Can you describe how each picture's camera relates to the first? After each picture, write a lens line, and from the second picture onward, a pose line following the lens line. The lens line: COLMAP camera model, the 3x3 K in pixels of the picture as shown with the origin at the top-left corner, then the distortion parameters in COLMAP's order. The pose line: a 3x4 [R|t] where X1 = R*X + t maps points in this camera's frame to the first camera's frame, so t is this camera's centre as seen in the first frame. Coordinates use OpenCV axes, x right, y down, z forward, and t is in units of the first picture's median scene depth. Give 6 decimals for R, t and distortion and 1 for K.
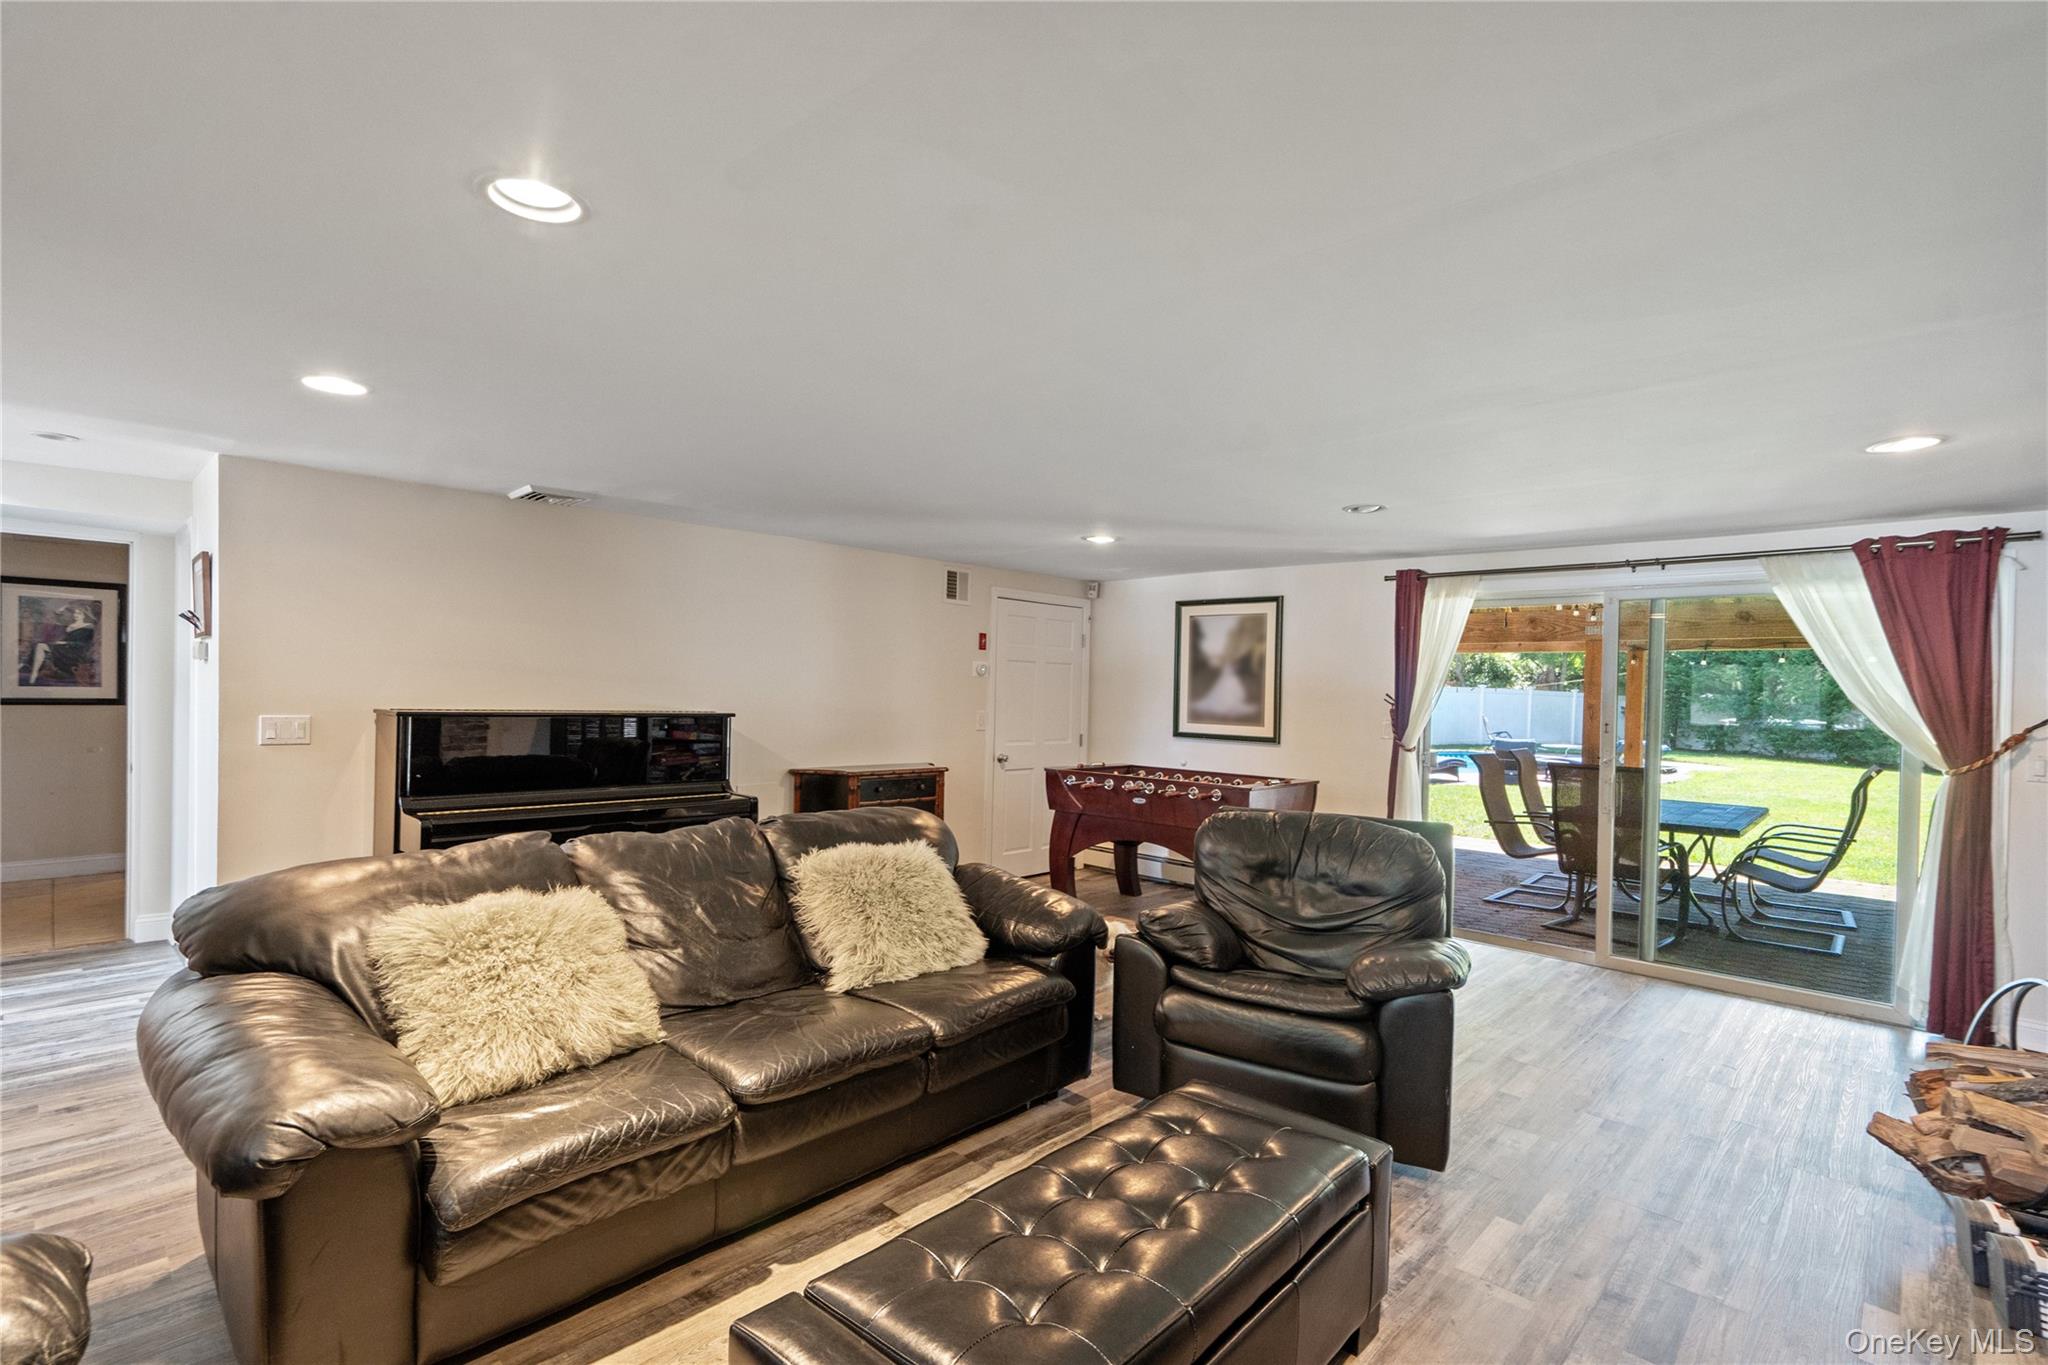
lens RADIAL K [[941.8, 0, 1026.0], [0, 941.8, 678.4], [0, 0, 1]] dist [0.000606, 0.000084]
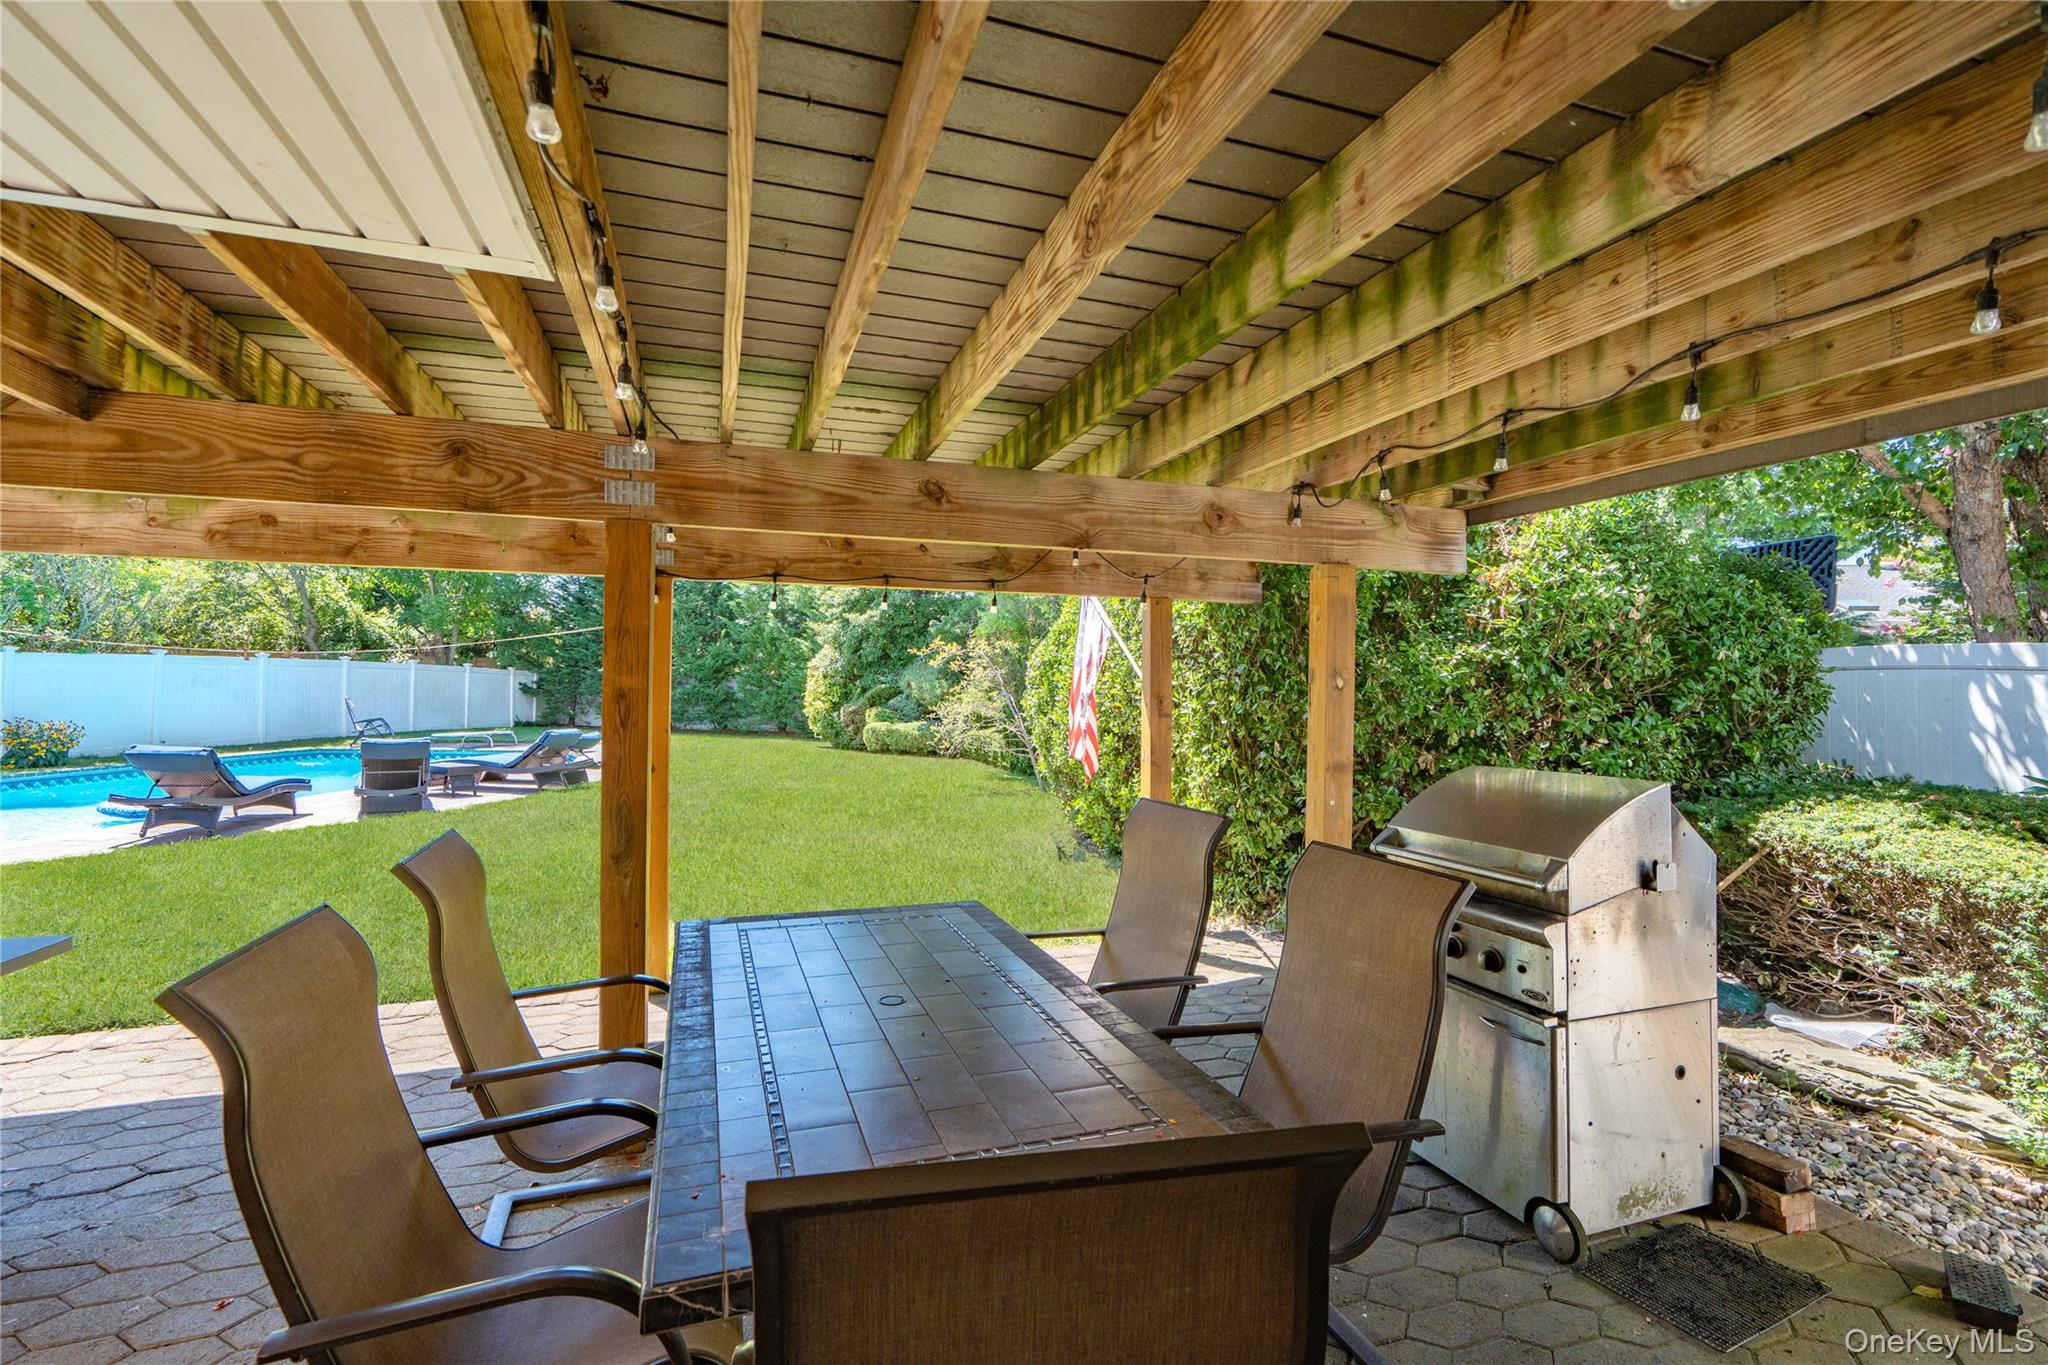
lens RADIAL K [[941.2, 0, 1018.2], [0, 941.2, 676.8], [0, 0, 1]] dist [-0.002655, 0.000177]
pose [[0.481586, -0.003429, 0.876392, 0.532490], [-0.016529, 0.999779, 0.012994, 0.026178], [-0.876243, -0.020744, 0.481423, 1.046218]]
